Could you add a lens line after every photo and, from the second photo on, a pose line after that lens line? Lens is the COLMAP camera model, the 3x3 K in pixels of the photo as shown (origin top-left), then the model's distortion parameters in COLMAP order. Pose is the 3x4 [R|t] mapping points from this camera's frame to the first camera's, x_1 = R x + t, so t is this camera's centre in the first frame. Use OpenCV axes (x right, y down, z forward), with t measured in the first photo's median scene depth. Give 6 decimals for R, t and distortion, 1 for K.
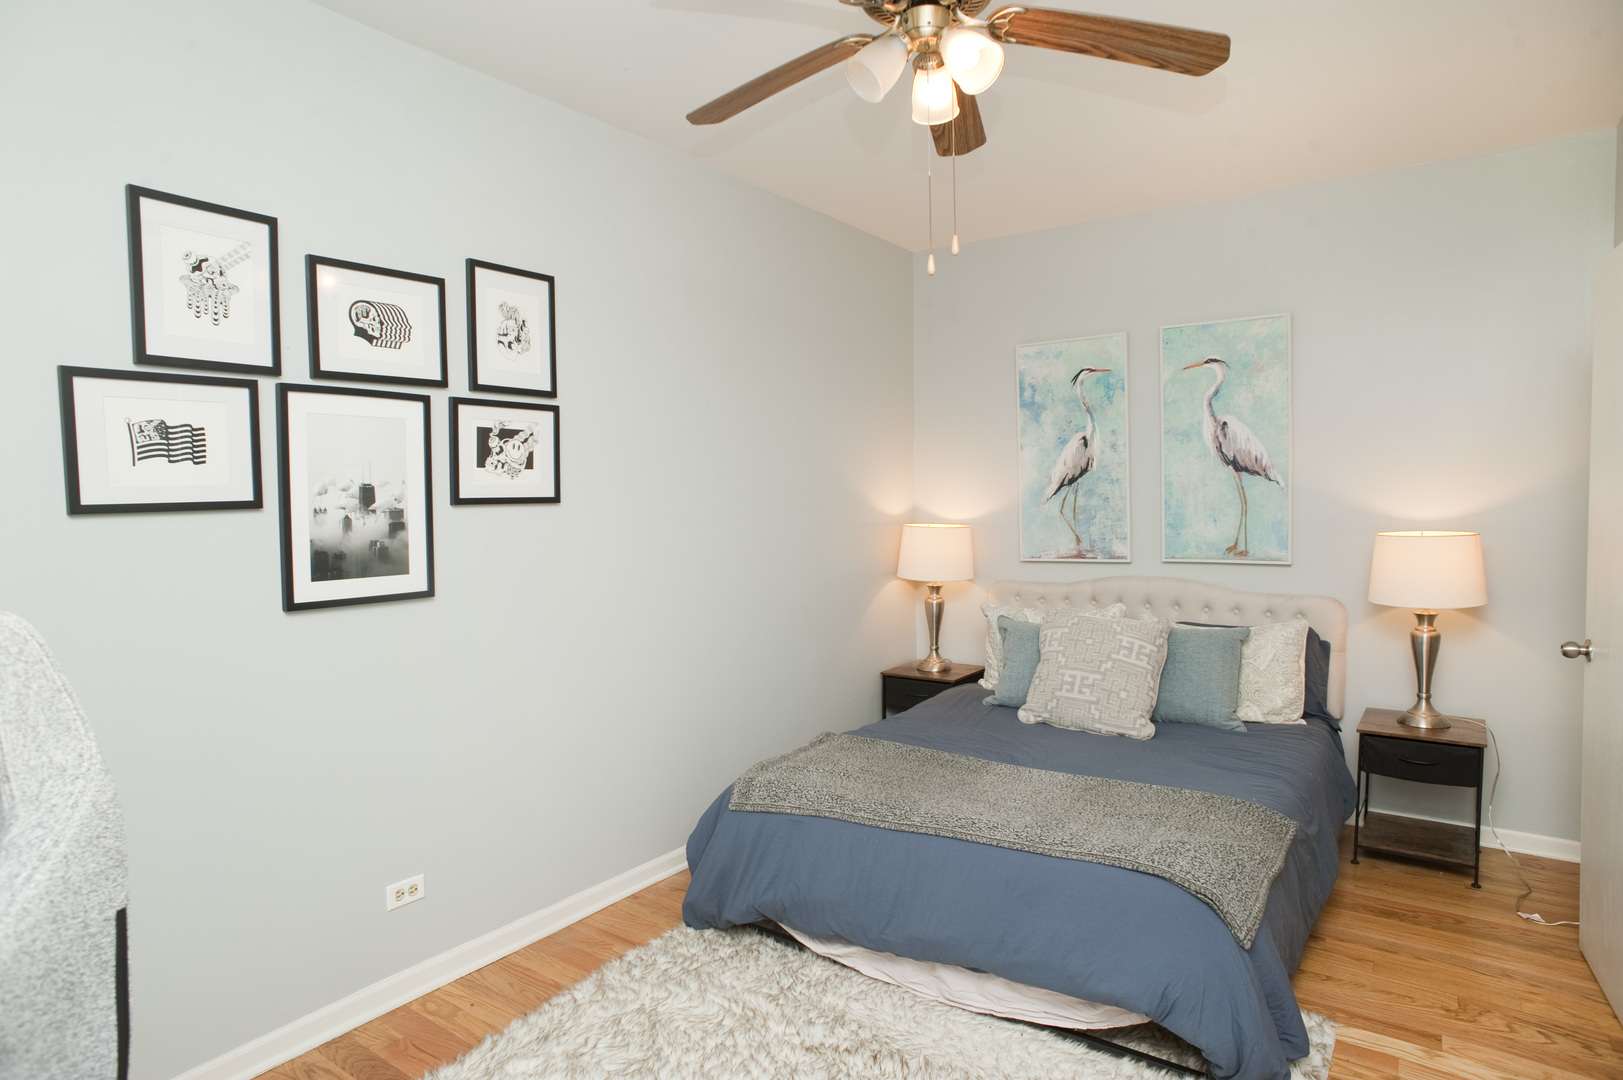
lens RADIAL K [[922.4, 0, 815.4], [0, 922.4, 539.6], [0, 0, 1]] dist [-0.100999, 0.068822]
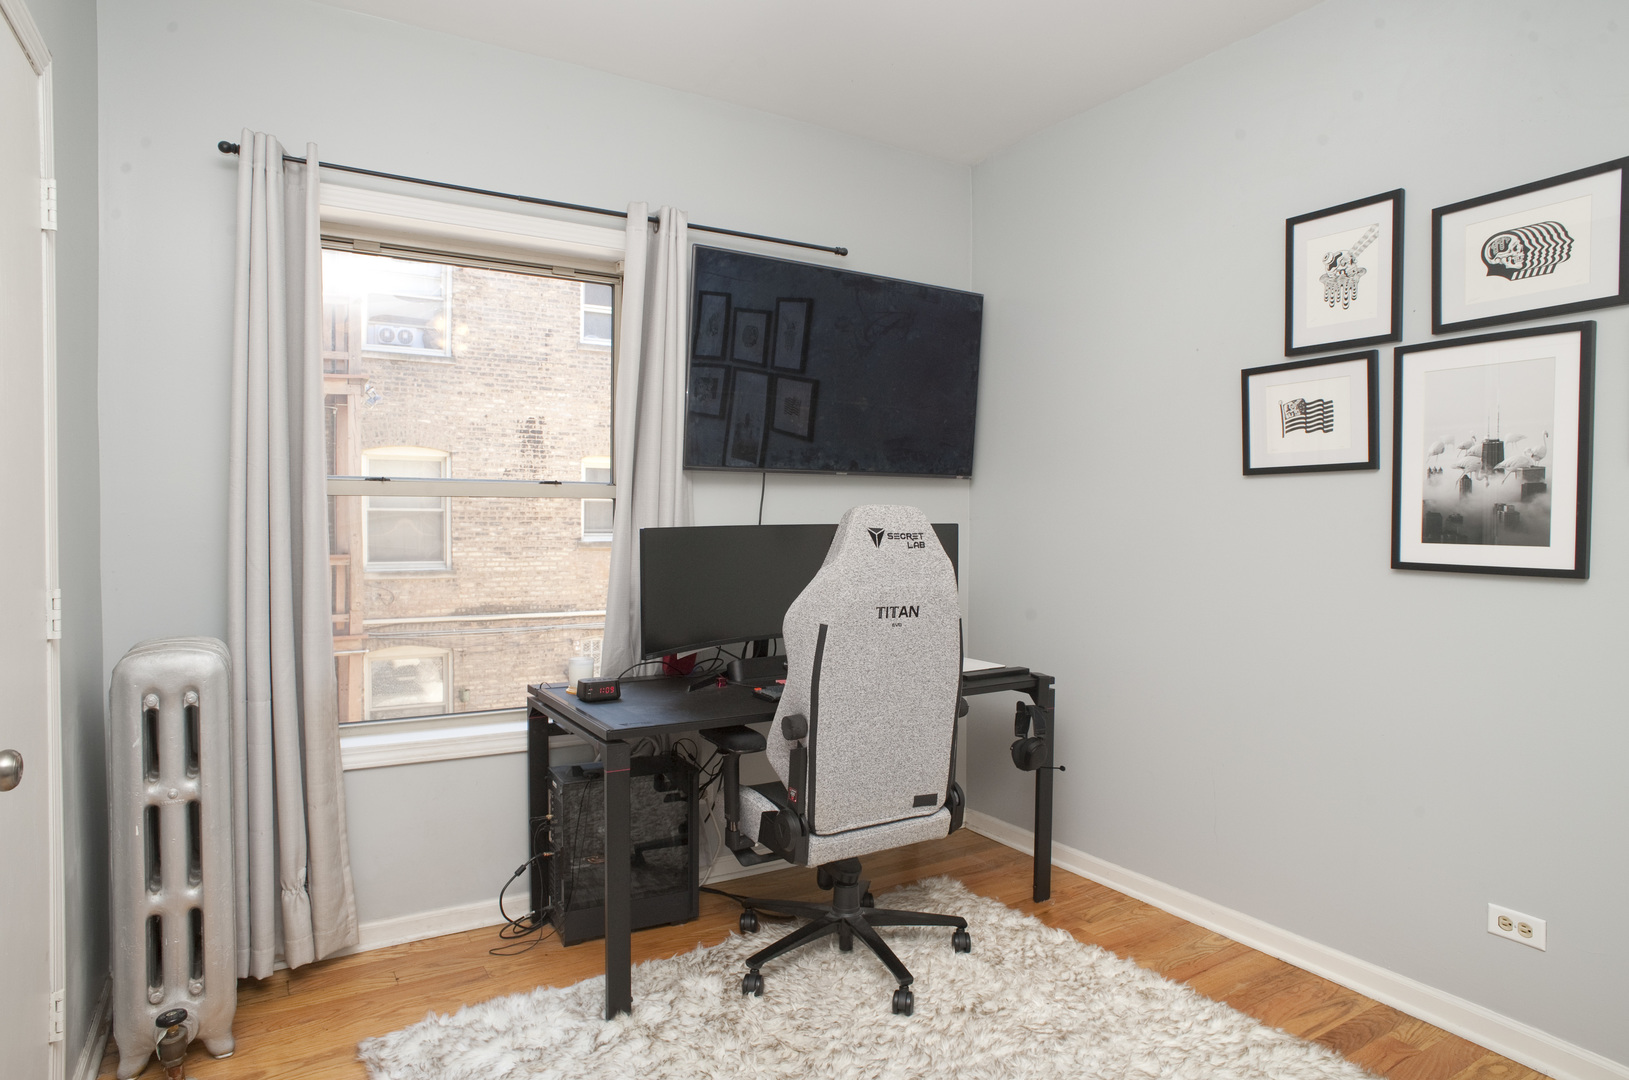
lens RADIAL K [[925.8, 0, 818.5], [0, 925.8, 539.6], [0, 0, 1]] dist [-0.100999, 0.068822]
pose [[-0.385991, 0.035321, -0.921826, 0.606716], [-0.045240, 0.997340, 0.057157, 0.017206], [0.921393, 0.063765, -0.383366, 0.772267]]
